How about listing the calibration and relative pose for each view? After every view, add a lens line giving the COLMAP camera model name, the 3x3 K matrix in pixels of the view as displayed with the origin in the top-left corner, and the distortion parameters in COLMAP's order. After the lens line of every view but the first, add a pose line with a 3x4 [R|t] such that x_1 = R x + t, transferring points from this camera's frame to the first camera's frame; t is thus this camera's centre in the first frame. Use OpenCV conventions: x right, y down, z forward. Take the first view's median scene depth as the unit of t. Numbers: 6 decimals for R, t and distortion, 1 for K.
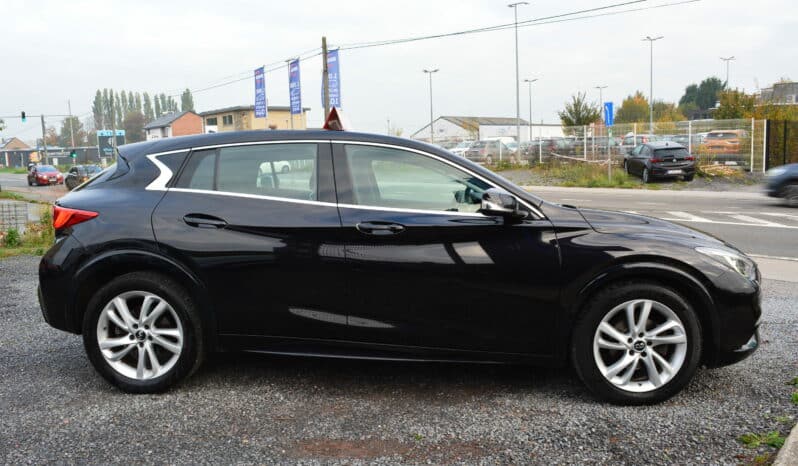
lens RADIAL K [[606.1, 0, 399.0], [0, 606.1, 233.0], [0, 0, 1]] dist [-0.075696, -0.000397]
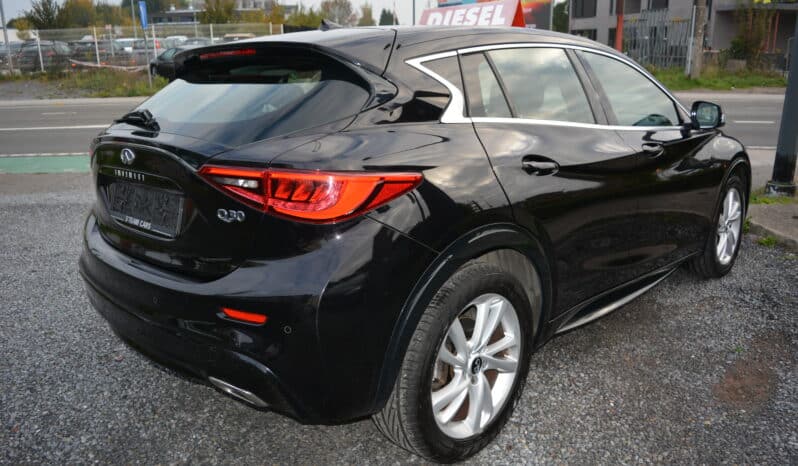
lens RADIAL K [[606.1, 0, 399.0], [0, 606.1, 233.0], [0, 0, 1]] dist [-0.075696, -0.000397]
pose [[0.668823, -0.199930, 0.716034, -0.760345], [0.087723, 0.977655, 0.191039, -0.073025], [-0.738228, -0.064959, 0.671416, 0.556485]]
